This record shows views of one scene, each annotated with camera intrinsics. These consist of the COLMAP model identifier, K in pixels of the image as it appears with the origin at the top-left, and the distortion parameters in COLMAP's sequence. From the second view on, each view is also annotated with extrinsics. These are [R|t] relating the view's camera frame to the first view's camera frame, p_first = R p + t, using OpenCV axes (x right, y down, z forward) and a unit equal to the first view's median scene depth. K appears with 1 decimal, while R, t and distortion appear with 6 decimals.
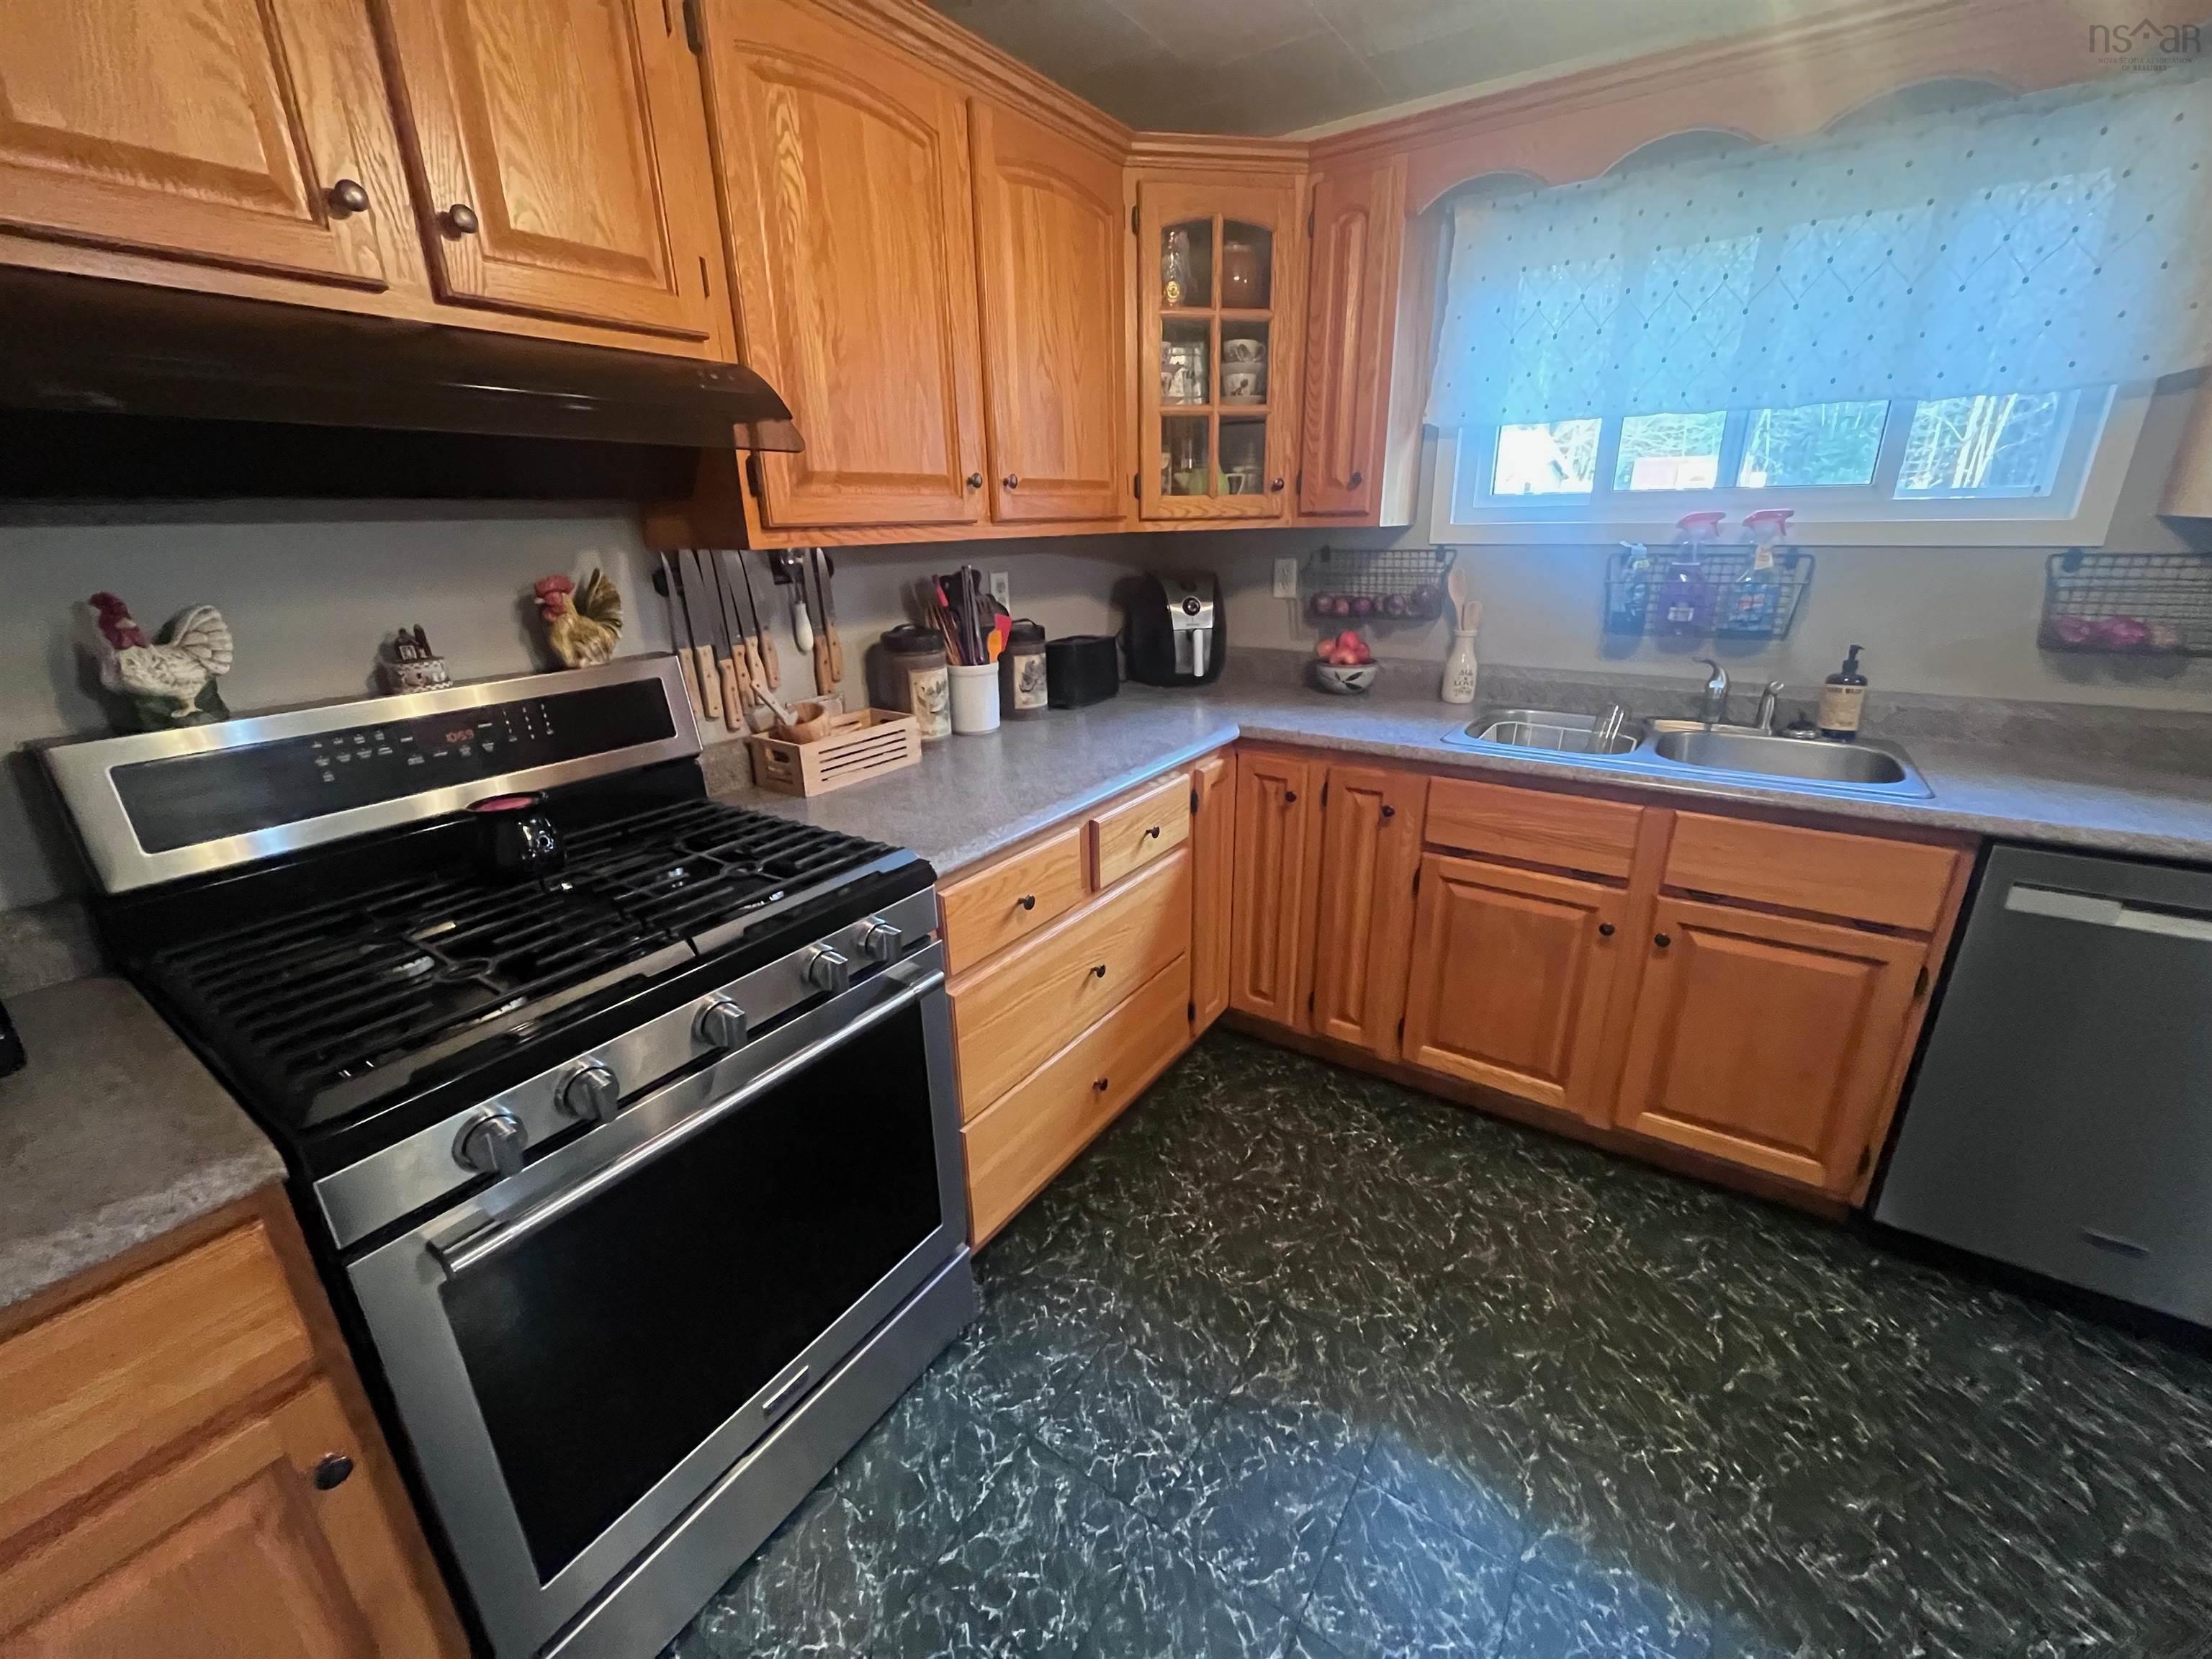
lens RADIAL K [[876.1, 0, 1113.0], [0, 876.1, 824.6], [0, 0, 1]] dist [-0.001434, -0.000422]
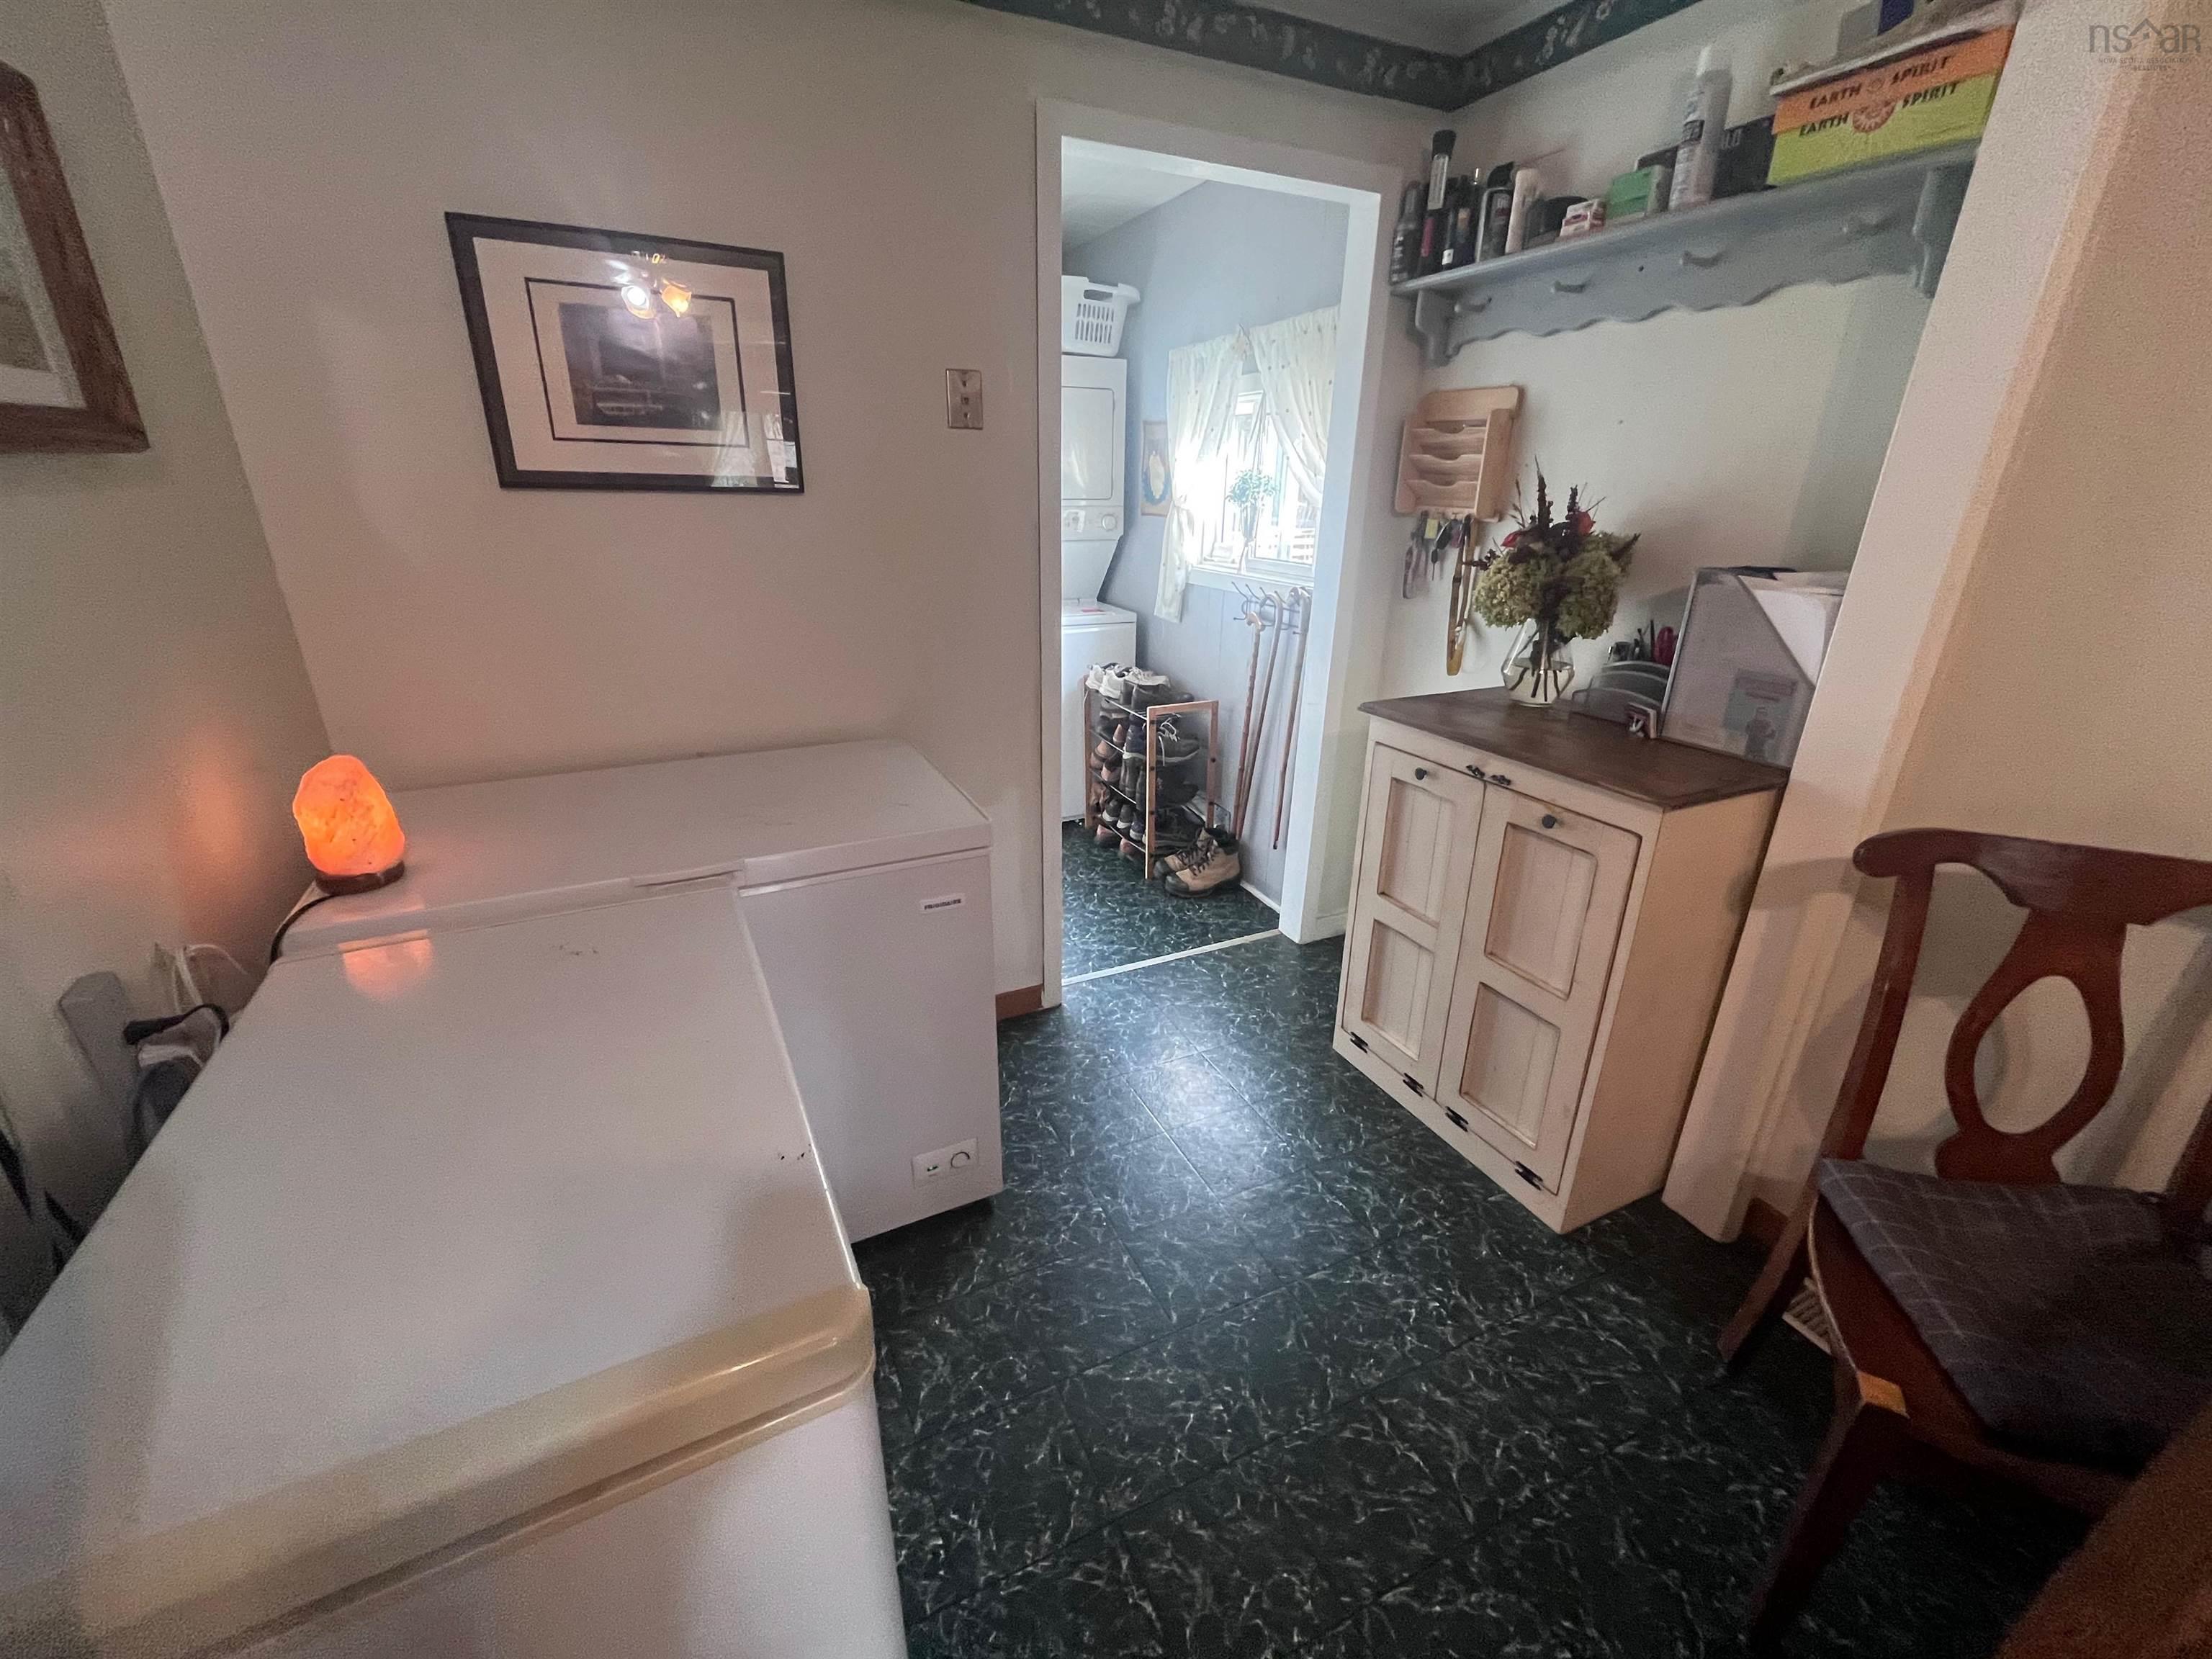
lens RADIAL K [[876.1, 0, 1099.0], [0, 876.1, 809.0], [0, 0, 1]] dist [-0.001434, -0.000422]
pose [[0.514179, -0.268157, 0.814685, -0.639020], [0.264110, 0.953214, 0.147065, -0.122191], [-0.816006, 0.139549, 0.560946, 0.425010]]
